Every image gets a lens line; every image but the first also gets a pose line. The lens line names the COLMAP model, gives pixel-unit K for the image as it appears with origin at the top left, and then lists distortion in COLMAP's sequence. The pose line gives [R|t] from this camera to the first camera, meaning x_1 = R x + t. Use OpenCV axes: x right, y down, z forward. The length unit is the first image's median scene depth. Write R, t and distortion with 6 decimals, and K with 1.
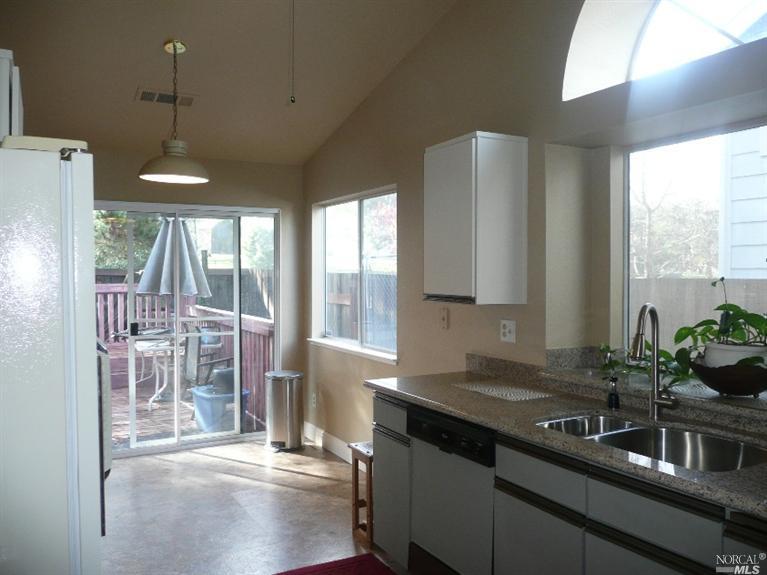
lens RADIAL K [[641.9, 0, 385.7], [0, 641.9, 287.7], [0, 0, 1]] dist [-0.027787, -0.003971]
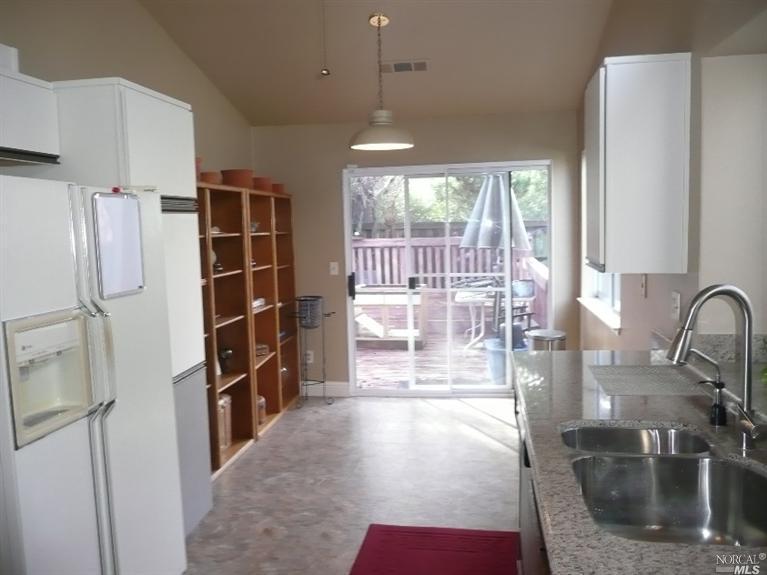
lens RADIAL K [[641.9, 0, 385.7], [0, 641.9, 287.7], [0, 0, 1]] dist [-0.027787, -0.003971]
pose [[0.795371, 0.035521, -0.605081, 0.236612], [0.014503, 0.996880, 0.077585, -0.012871], [0.605949, -0.070484, 0.792375, 0.100438]]
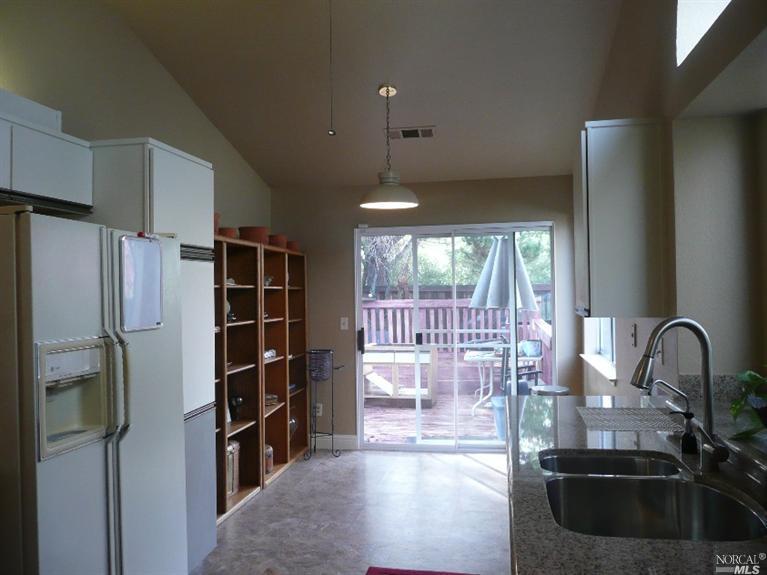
lens RADIAL K [[641.9, 0, 385.7], [0, 641.9, 287.7], [0, 0, 1]] dist [-0.027787, -0.003971]
pose [[0.779753, -0.017546, -0.625841, 0.270092], [0.001660, 0.999662, -0.025958, 0.004553], [0.626085, 0.019201, 0.779519, 0.078891]]
